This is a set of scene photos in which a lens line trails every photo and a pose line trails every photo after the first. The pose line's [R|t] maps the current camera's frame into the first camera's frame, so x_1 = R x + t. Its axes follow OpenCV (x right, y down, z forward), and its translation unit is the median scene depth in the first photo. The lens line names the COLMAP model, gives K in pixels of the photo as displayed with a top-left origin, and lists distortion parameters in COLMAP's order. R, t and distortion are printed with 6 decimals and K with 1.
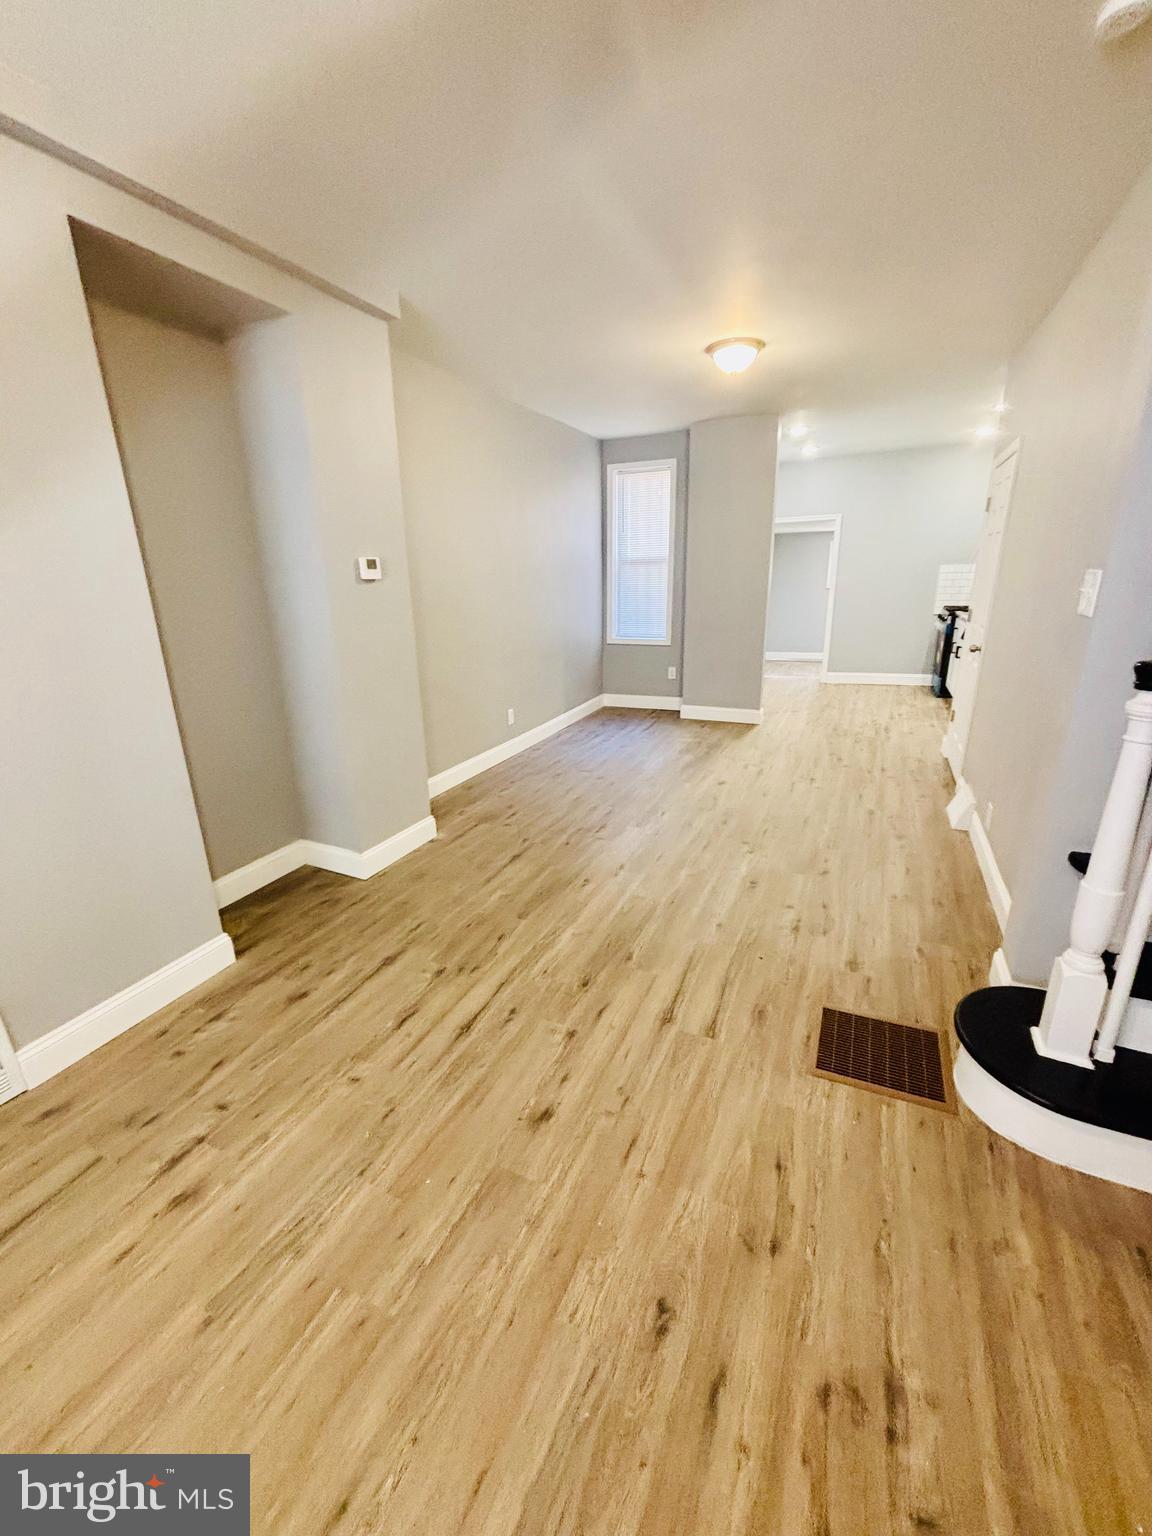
lens RADIAL K [[619.1, 0, 572.0], [0, 619.1, 762.5], [0, 0, 1]] dist [0.001218, 0.000013]
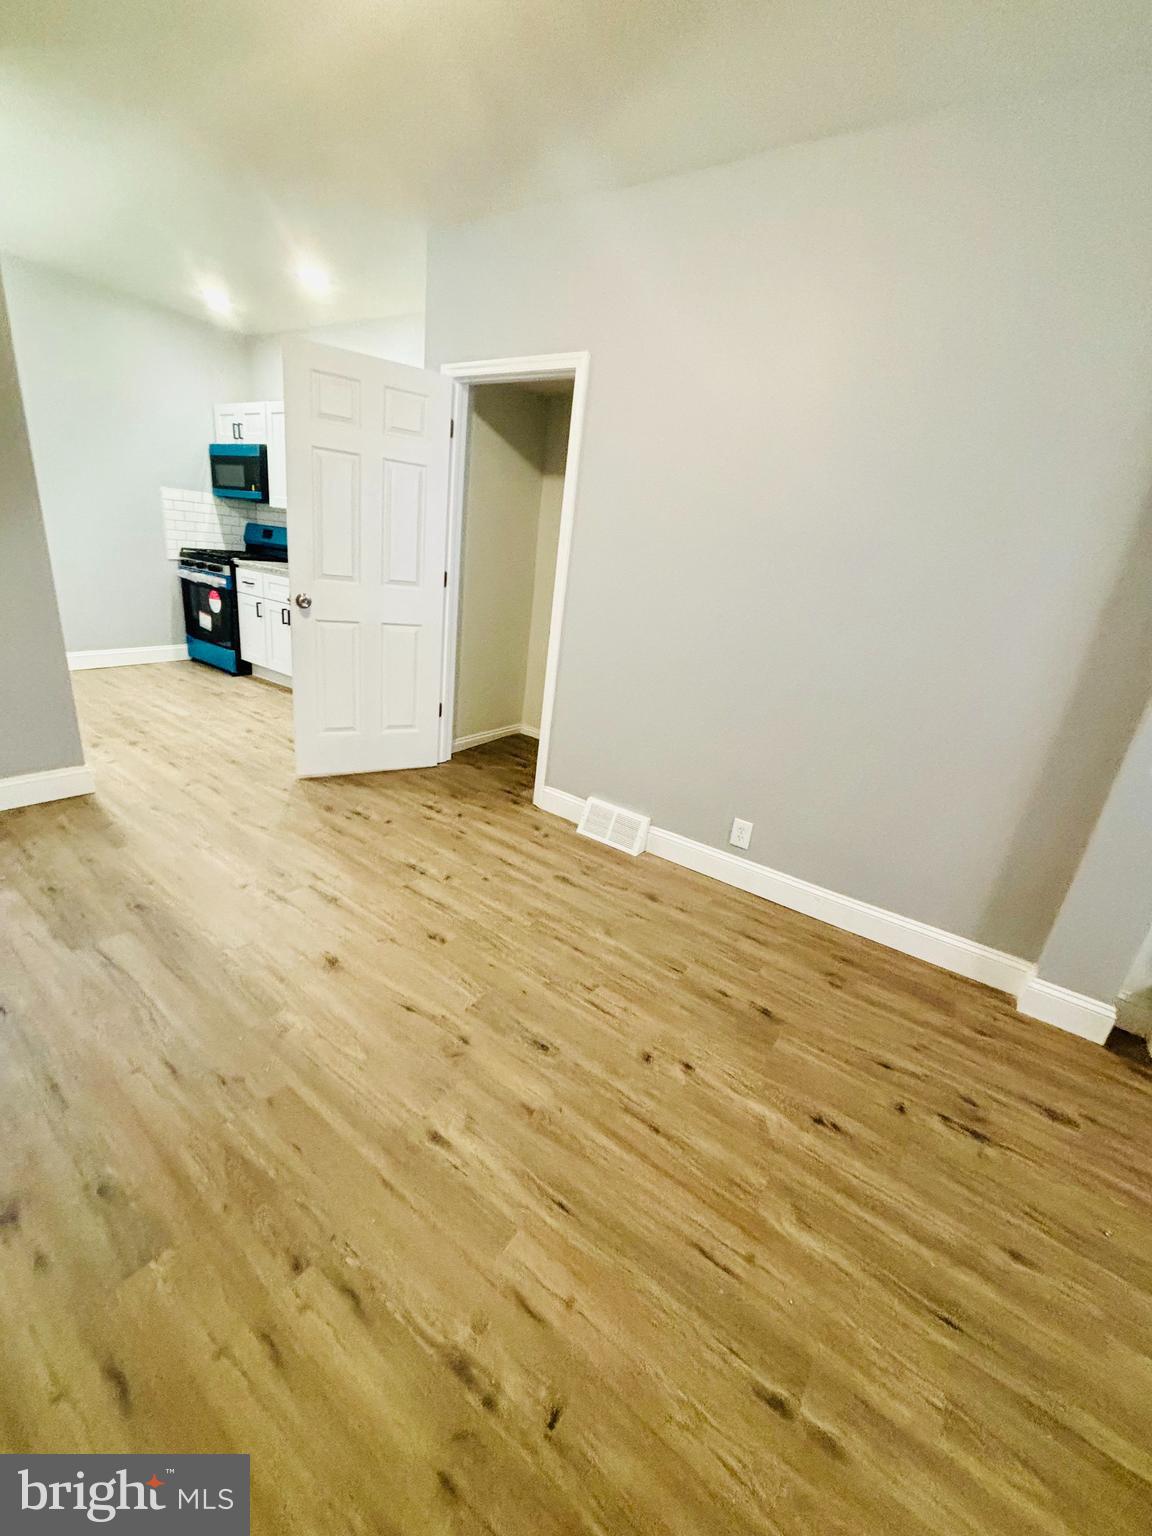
lens RADIAL K [[615.5, 0, 581.0], [0, 615.5, 759.2], [0, 0, 1]] dist [-0.000523, 0.000187]
pose [[0.172068, -0.287574, 0.942175, -0.215356], [0.182750, 0.949156, 0.256329, -0.375499], [-0.967985, 0.128076, 0.215874, 1.362070]]
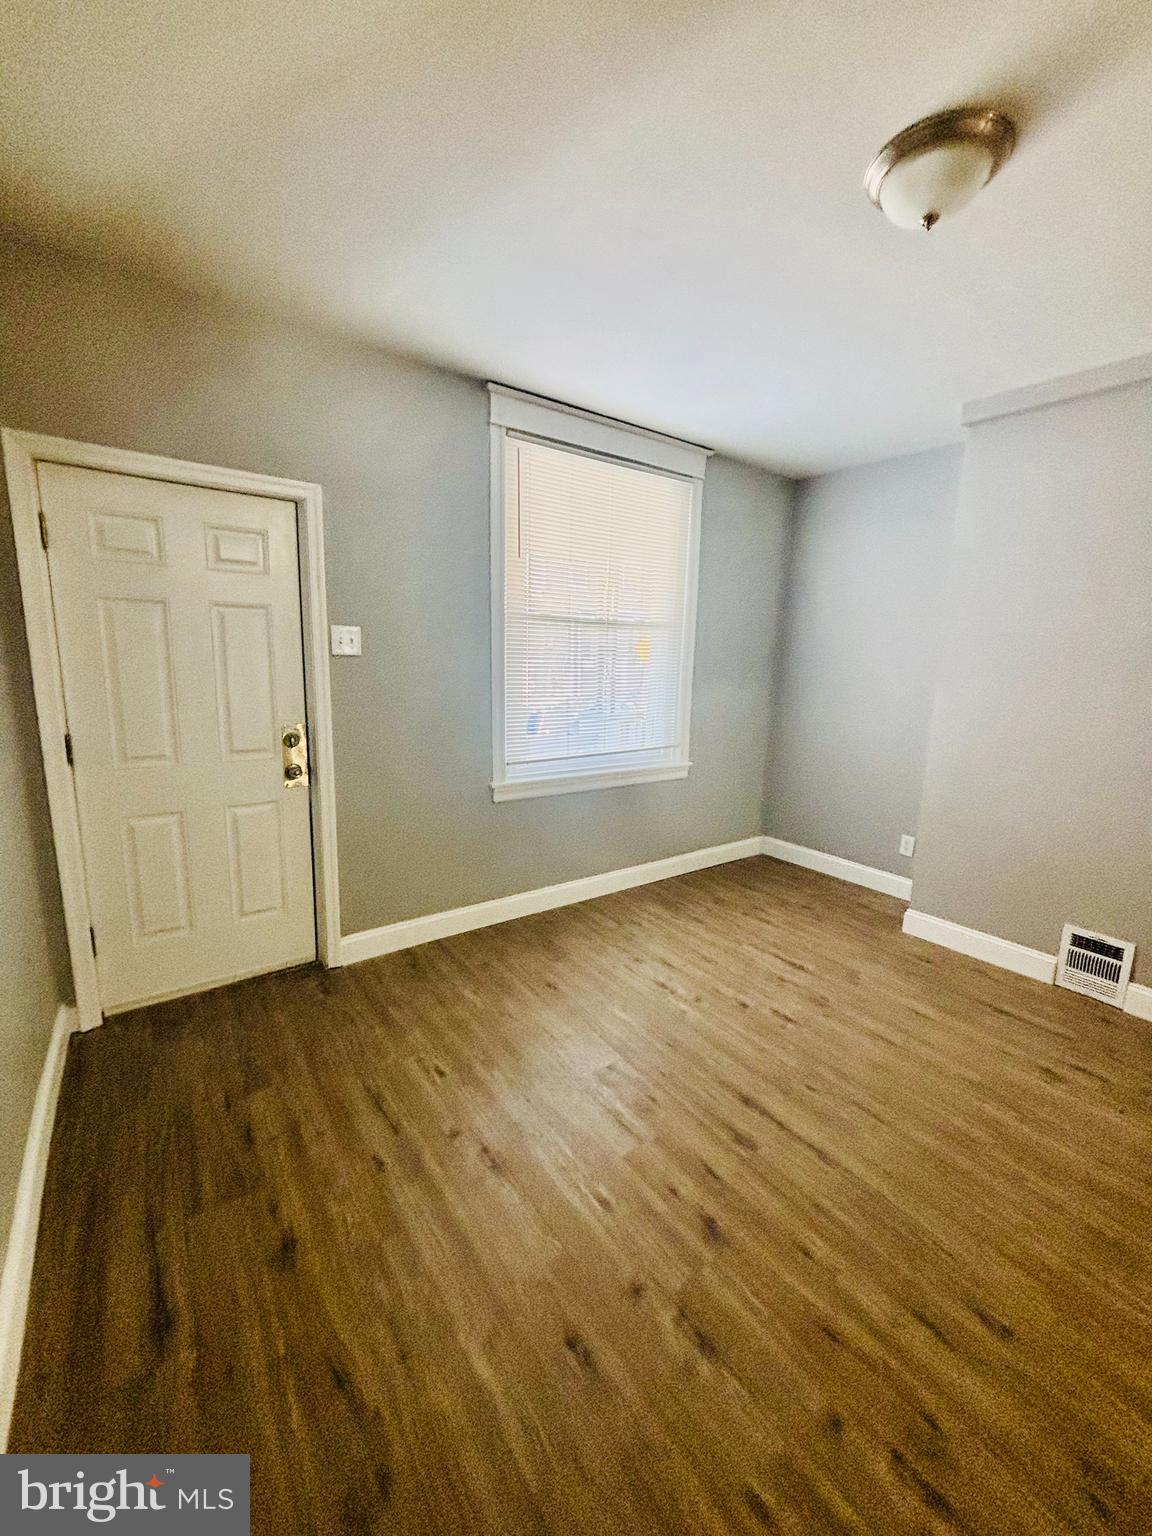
lens RADIAL K [[615.5, 0, 581.0], [0, 615.5, 759.2], [0, 0, 1]] dist [-0.000523, 0.000187]
pose [[-0.472346, 0.160930, -0.866597, 0.699098], [-0.277045, 0.906253, 0.319300, -0.086263], [0.836741, 0.390906, -0.383479, 0.224863]]
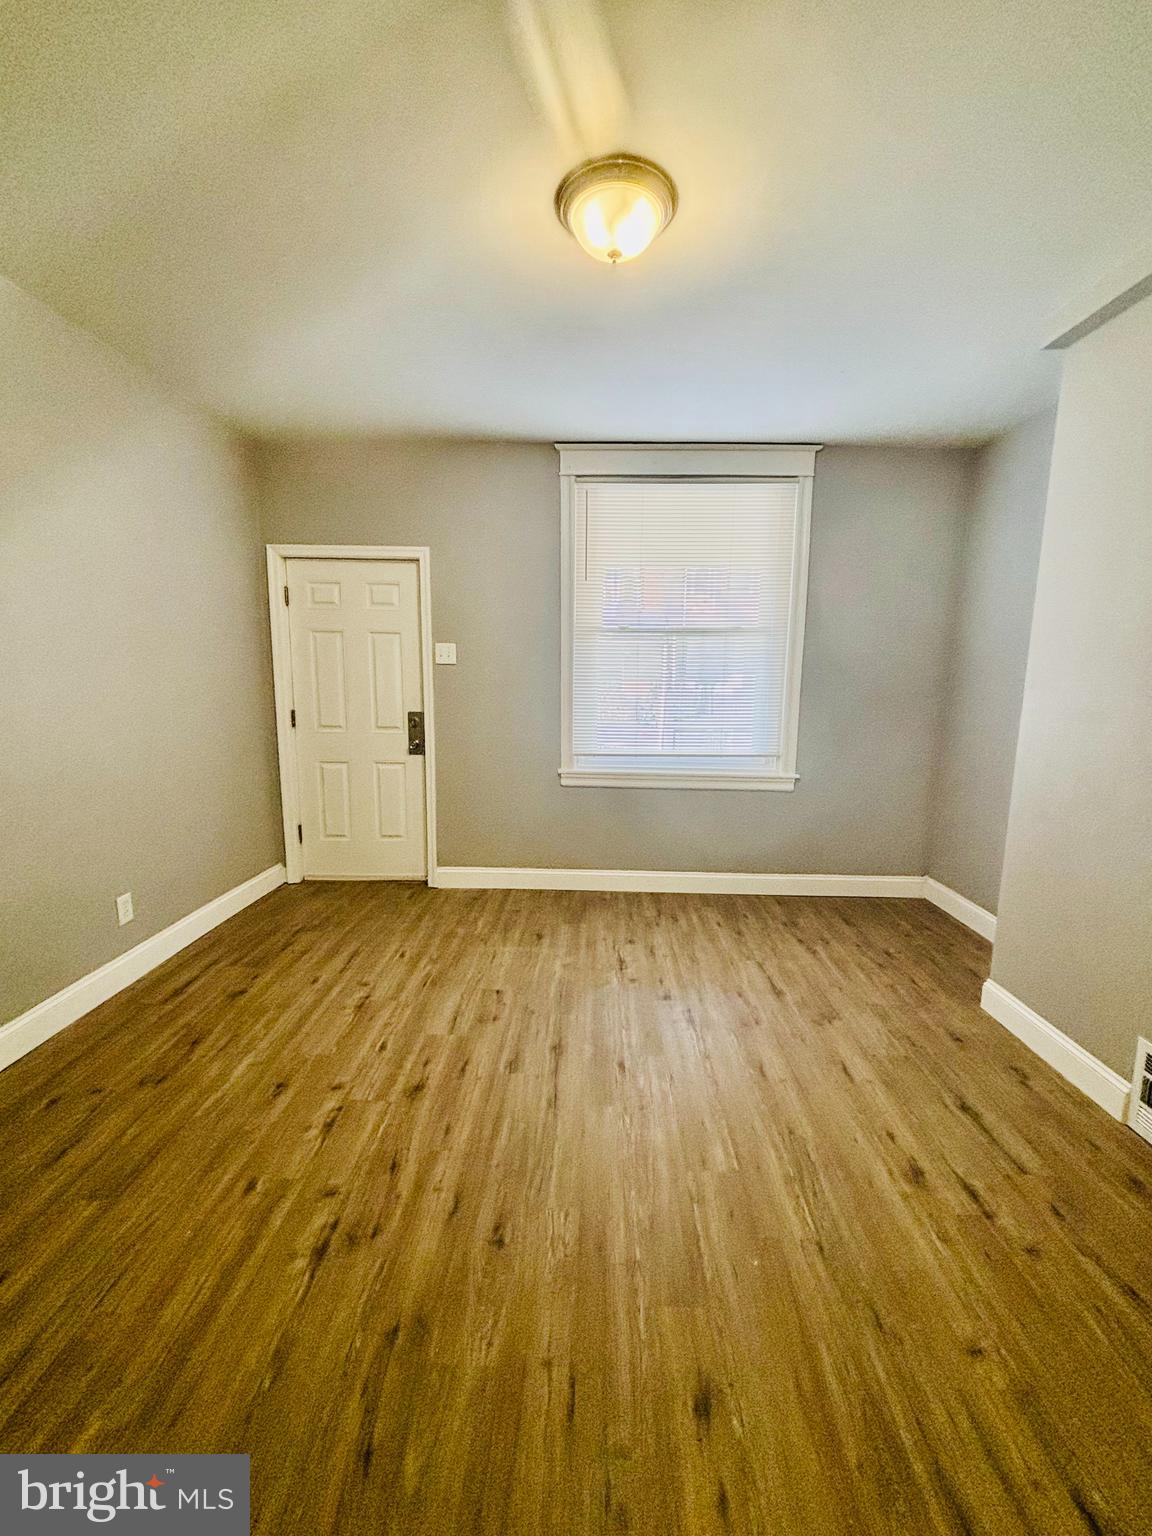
lens RADIAL K [[621.1, 0, 582.3], [0, 621.1, 758.1], [0, 0, 1]] dist [-0.002259, -0.000370]
pose [[-0.910221, 0.072313, -0.407761, 0.233408], [-0.114390, 0.902425, 0.415385, -0.266276], [0.398011, 0.424736, -0.813134, 0.910461]]
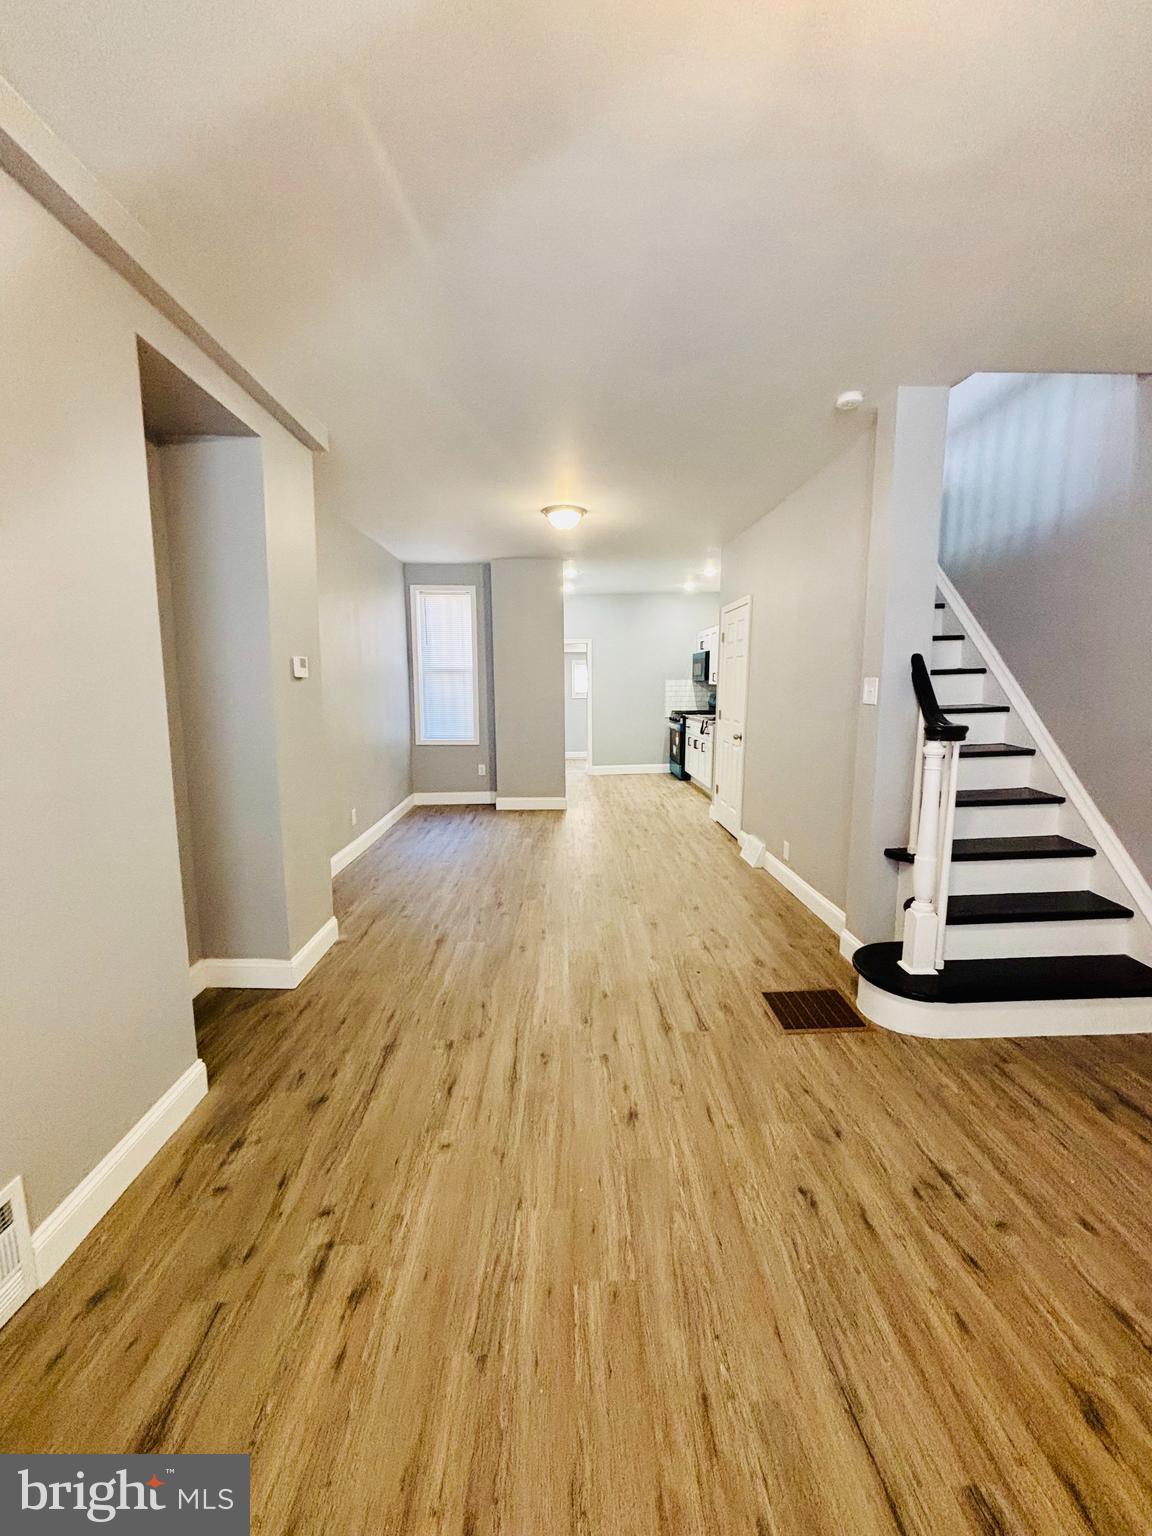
lens RADIAL K [[616.5, 0, 575.0], [0, 616.5, 760.5], [0, 0, 1]] dist [0.000255, -0.000010]
pose [[0.896062, -0.036464, 0.442429, -0.481981], [0.113296, 0.982402, -0.148494, 0.052227], [-0.429228, 0.183185, 0.884424, -0.085992]]
